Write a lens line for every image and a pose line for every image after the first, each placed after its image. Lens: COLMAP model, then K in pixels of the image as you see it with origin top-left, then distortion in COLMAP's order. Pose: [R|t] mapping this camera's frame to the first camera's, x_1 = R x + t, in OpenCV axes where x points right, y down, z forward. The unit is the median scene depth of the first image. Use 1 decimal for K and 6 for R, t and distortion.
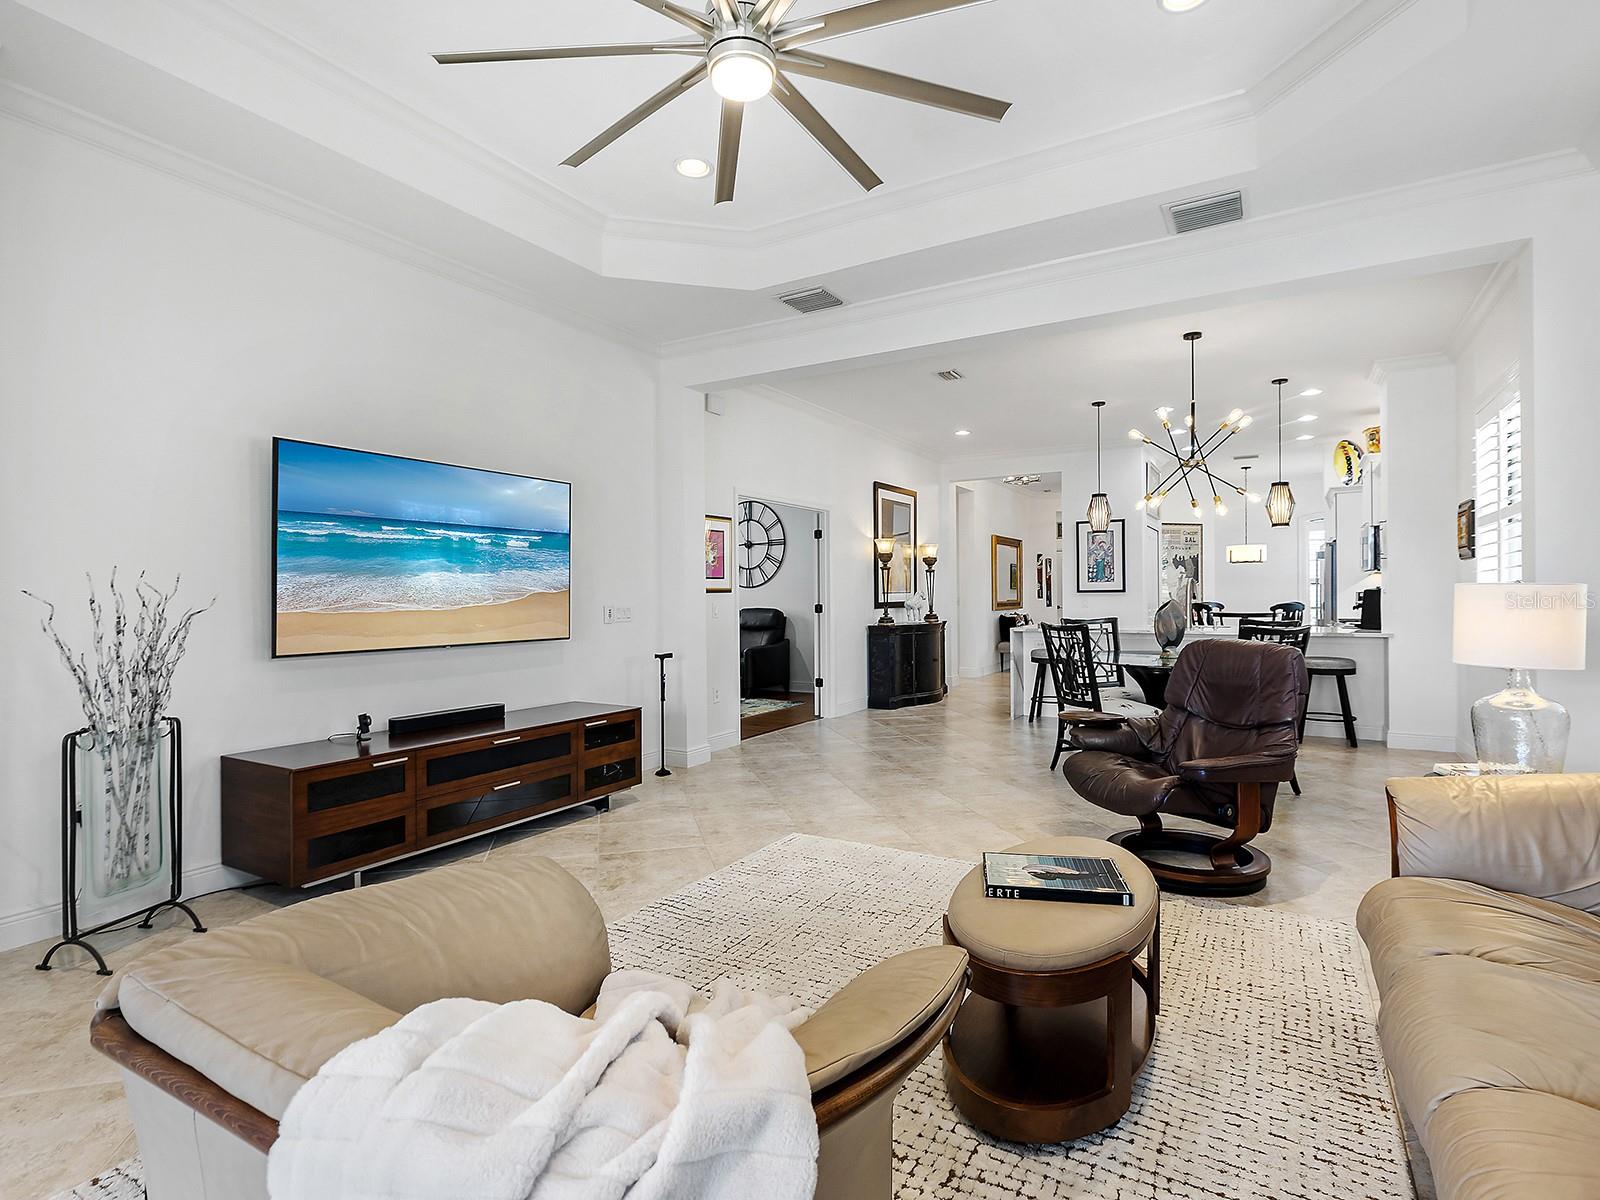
lens RADIAL K [[809.7, 0, 807.5], [0, 809.7, 599.8], [0, 0, 1]] dist [0.001555, -0.000632]
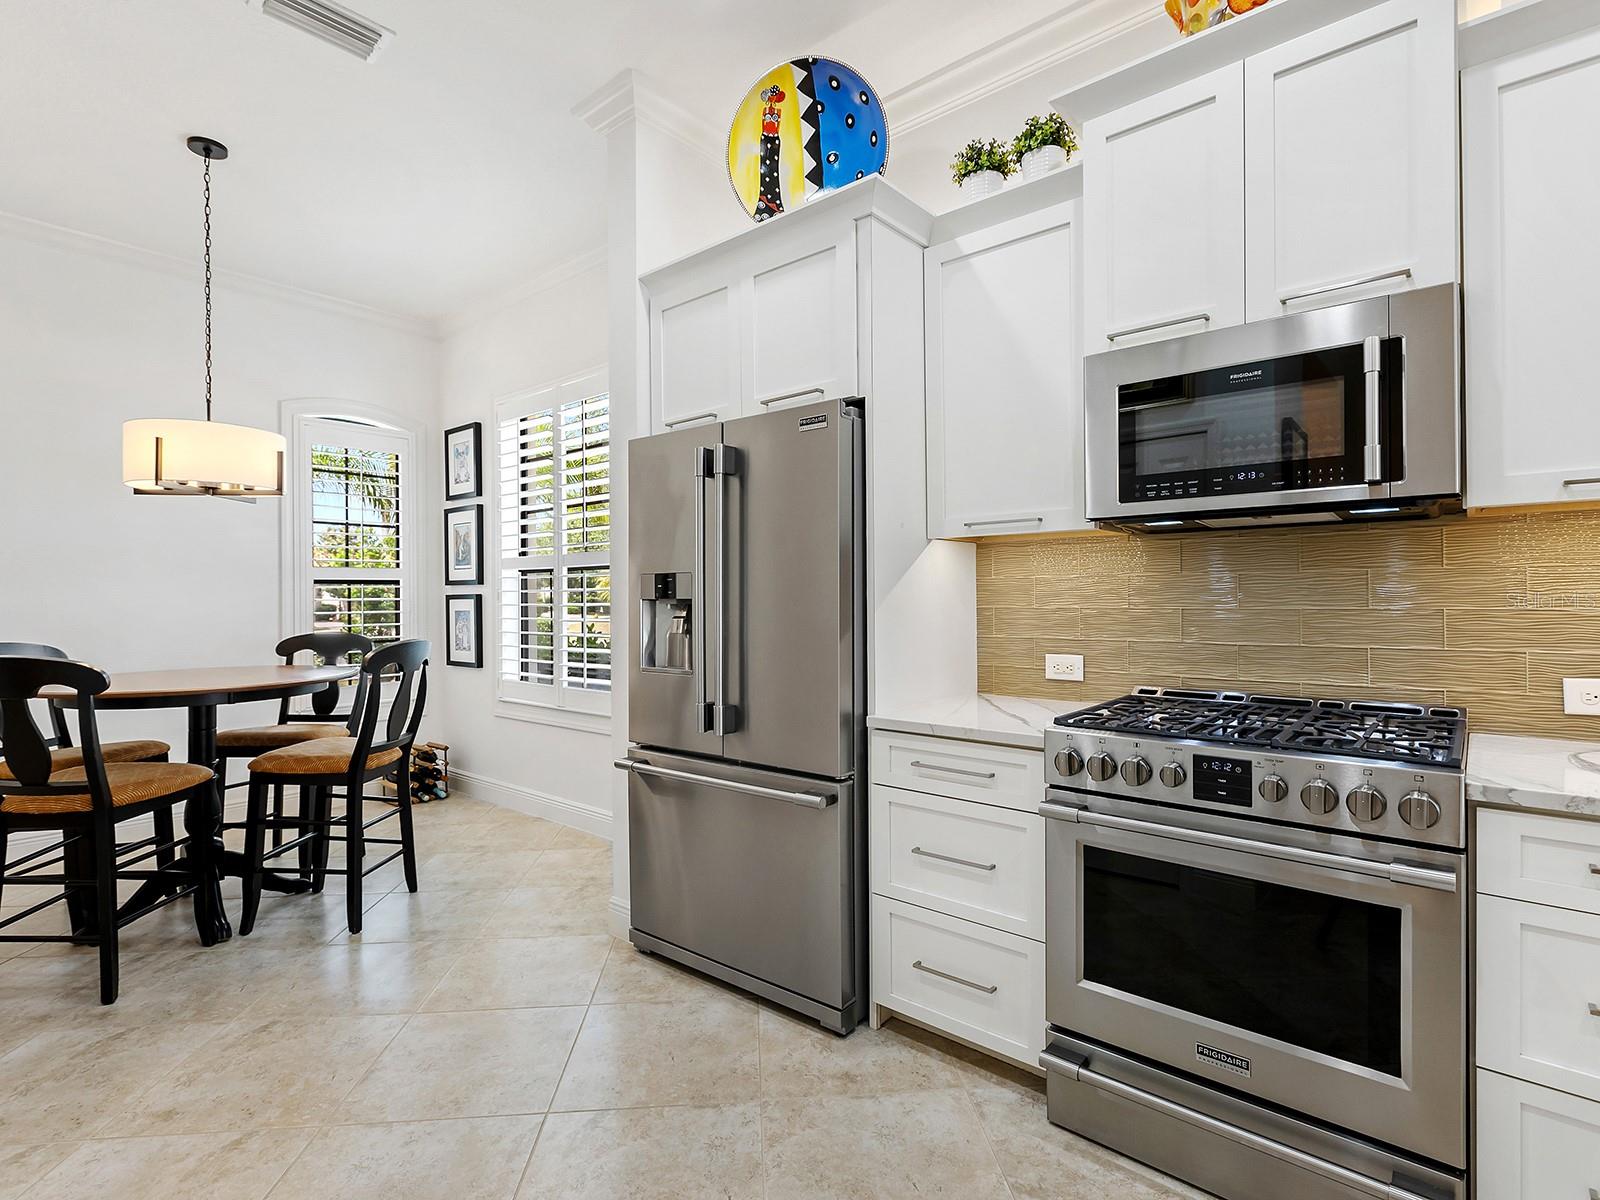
lens RADIAL K [[781.9, 0, 821.5], [0, 781.9, 598.0], [0, 0, 1]] dist [-0.001318, -0.000400]
pose [[0.160131, 0.003617, 0.987089, 0.798368], [0.012977, 0.999899, -0.005769, -0.018515], [-0.987010, 0.013733, 0.160068, 1.913903]]
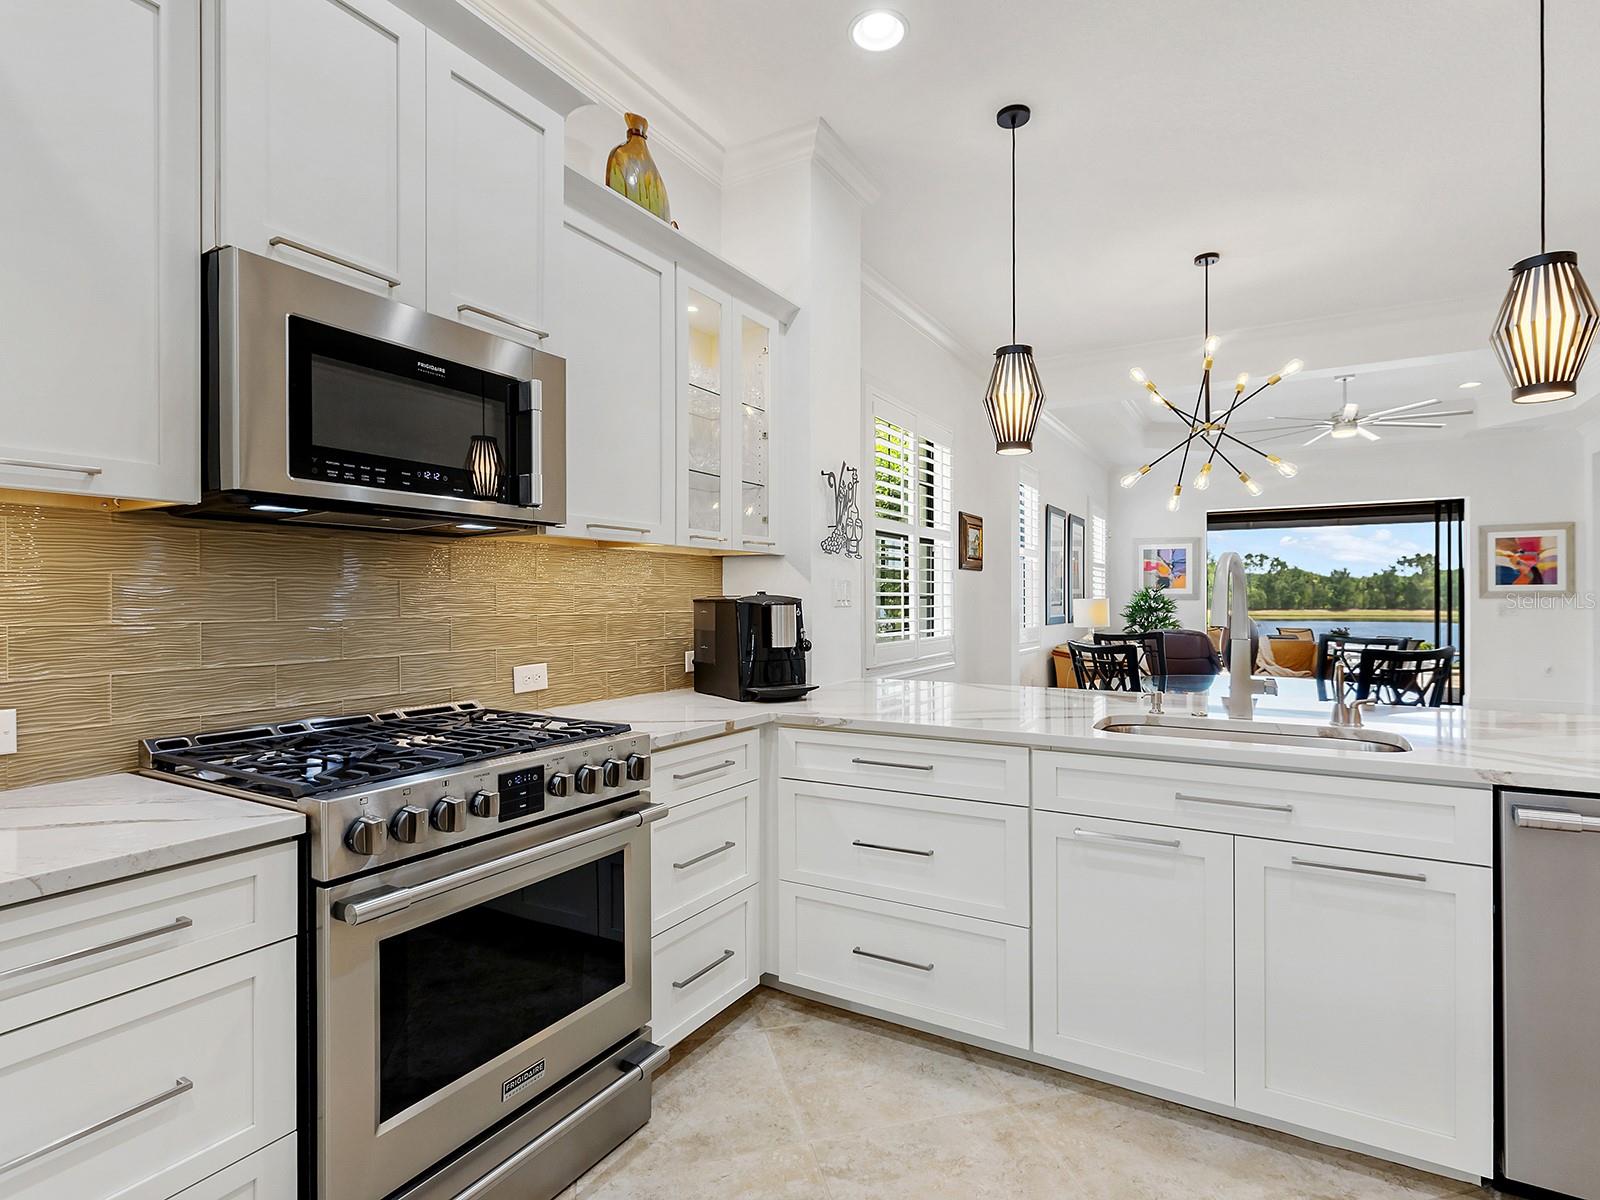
lens RADIAL K [[809.7, 0, 807.5], [0, 809.7, 599.8], [0, 0, 1]] dist [0.001555, -0.000632]
pose [[-0.999950, 0.008909, -0.004451, 1.046594], [0.008883, 0.999943, 0.005858, -0.022031], [0.004502, 0.005818, -0.999973, 2.145988]]
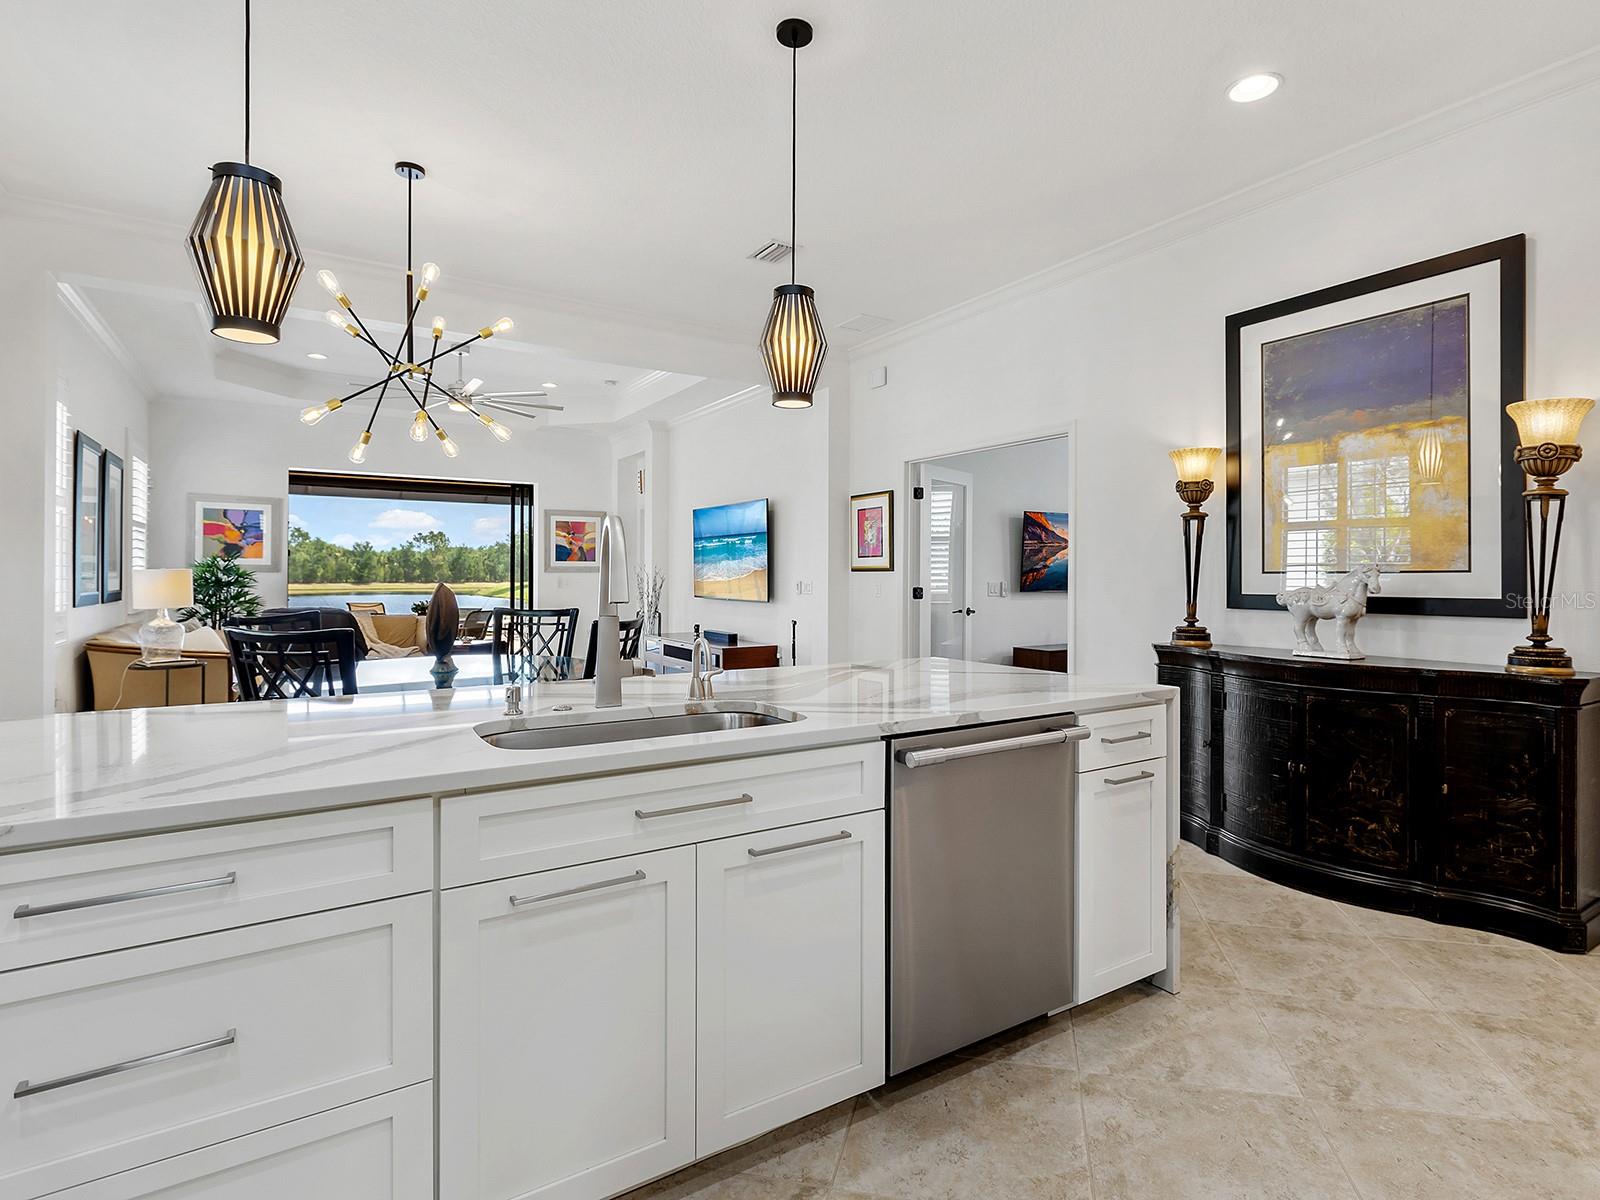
lens RADIAL K [[833.8, 0, 840.1], [0, 833.8, 577.5], [0, 0, 1]] dist [0.000975, -0.000002]
pose [[-0.444991, 0.007549, -0.895503, 1.123662], [-0.007209, 0.999902, 0.012011, -0.019509], [0.895506, 0.011800, -0.444893, 1.960234]]
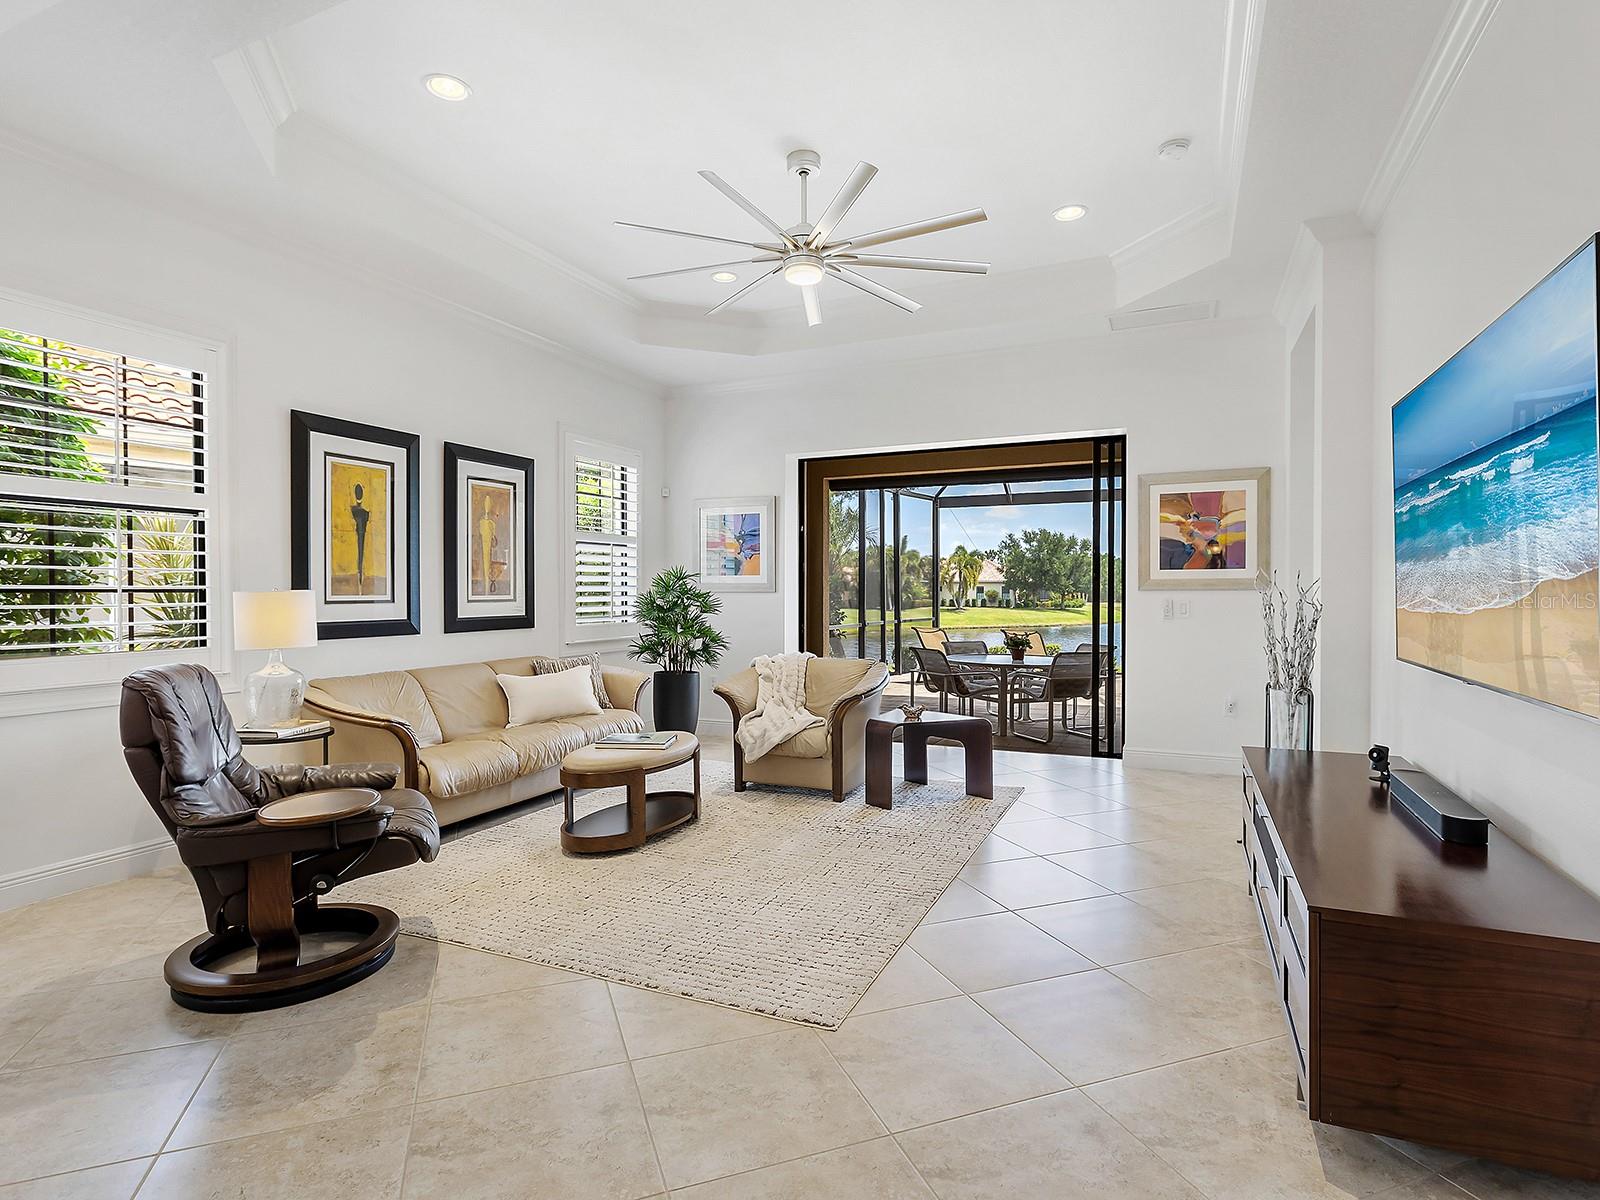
lens RADIAL K [[833.5, 0, 795.4], [0, 833.5, 608.2], [0, 0, 1]] dist [-0.001009, -0.000242]
pose [[-0.995073, 0.011442, -0.098485, 0.056264], [0.008903, 0.999618, 0.026179, -0.010429], [0.098747, 0.025173, -0.994794, 1.405069]]
